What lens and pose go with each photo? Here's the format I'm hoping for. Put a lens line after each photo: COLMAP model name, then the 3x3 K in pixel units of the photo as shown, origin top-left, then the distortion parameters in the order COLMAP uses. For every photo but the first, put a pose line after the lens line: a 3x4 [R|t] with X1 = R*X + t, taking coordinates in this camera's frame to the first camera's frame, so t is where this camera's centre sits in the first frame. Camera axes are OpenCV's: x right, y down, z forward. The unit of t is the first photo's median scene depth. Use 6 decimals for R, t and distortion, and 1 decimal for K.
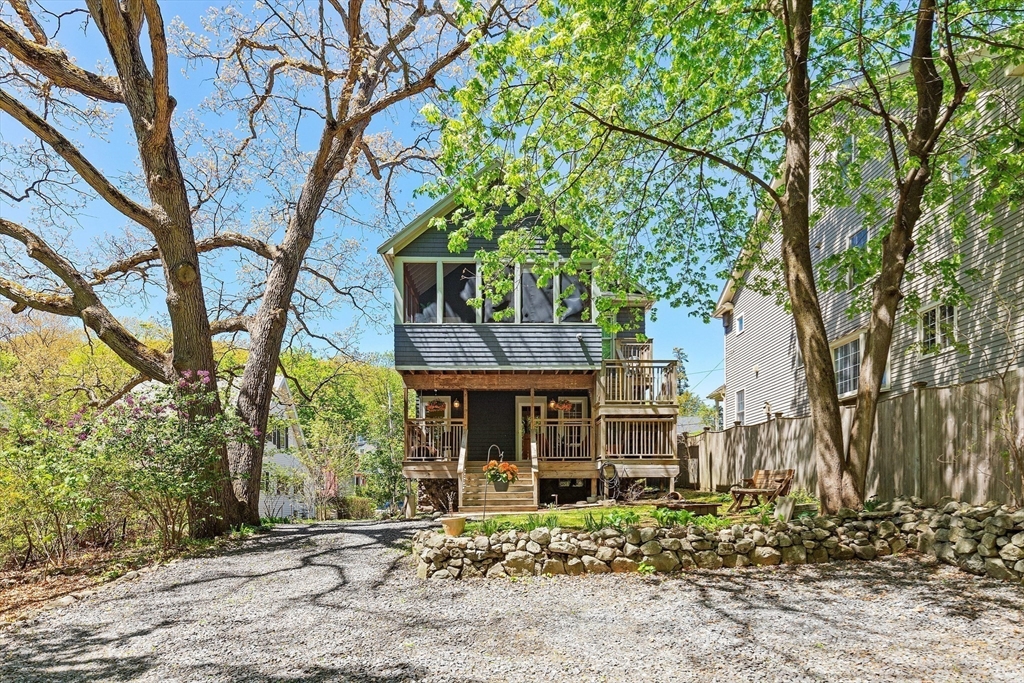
lens RADIAL K [[593.7, 0, 510.7], [0, 593.7, 332.6], [0, 0, 1]] dist [-0.007333, 0.000218]
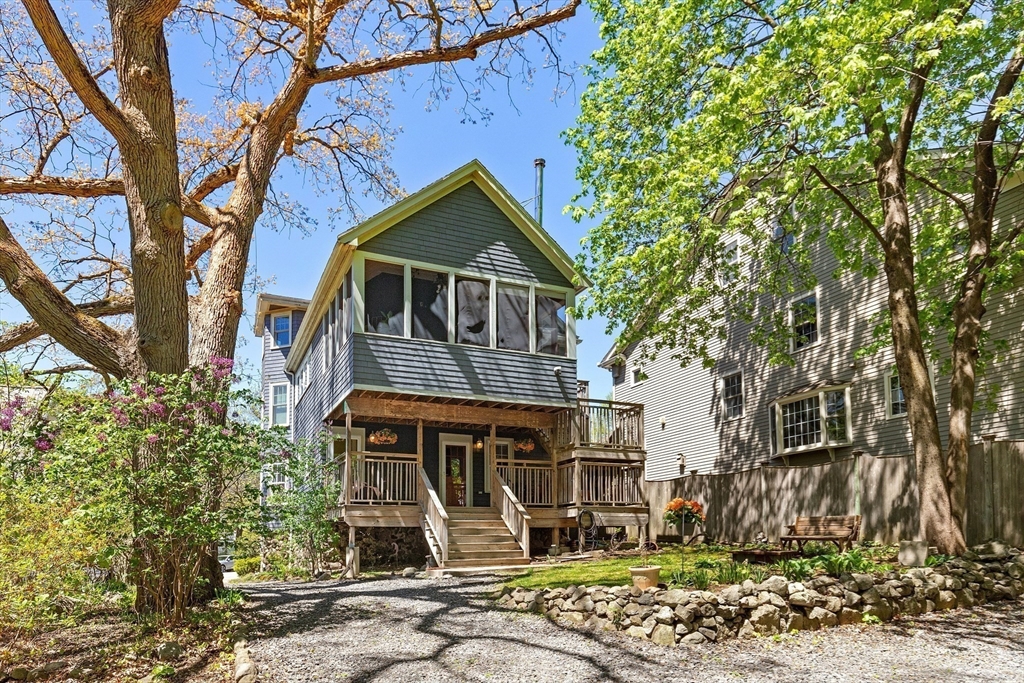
lens RADIAL K [[625.4, 0, 512.2], [0, 625.4, 350.9], [0, 0, 1]] dist [-0.001264, -0.006448]
pose [[0.924678, 0.108800, 0.364875, -0.304697], [-0.092262, 0.993771, -0.062514, 0.044165], [-0.369404, 0.024141, 0.928955, 0.134381]]
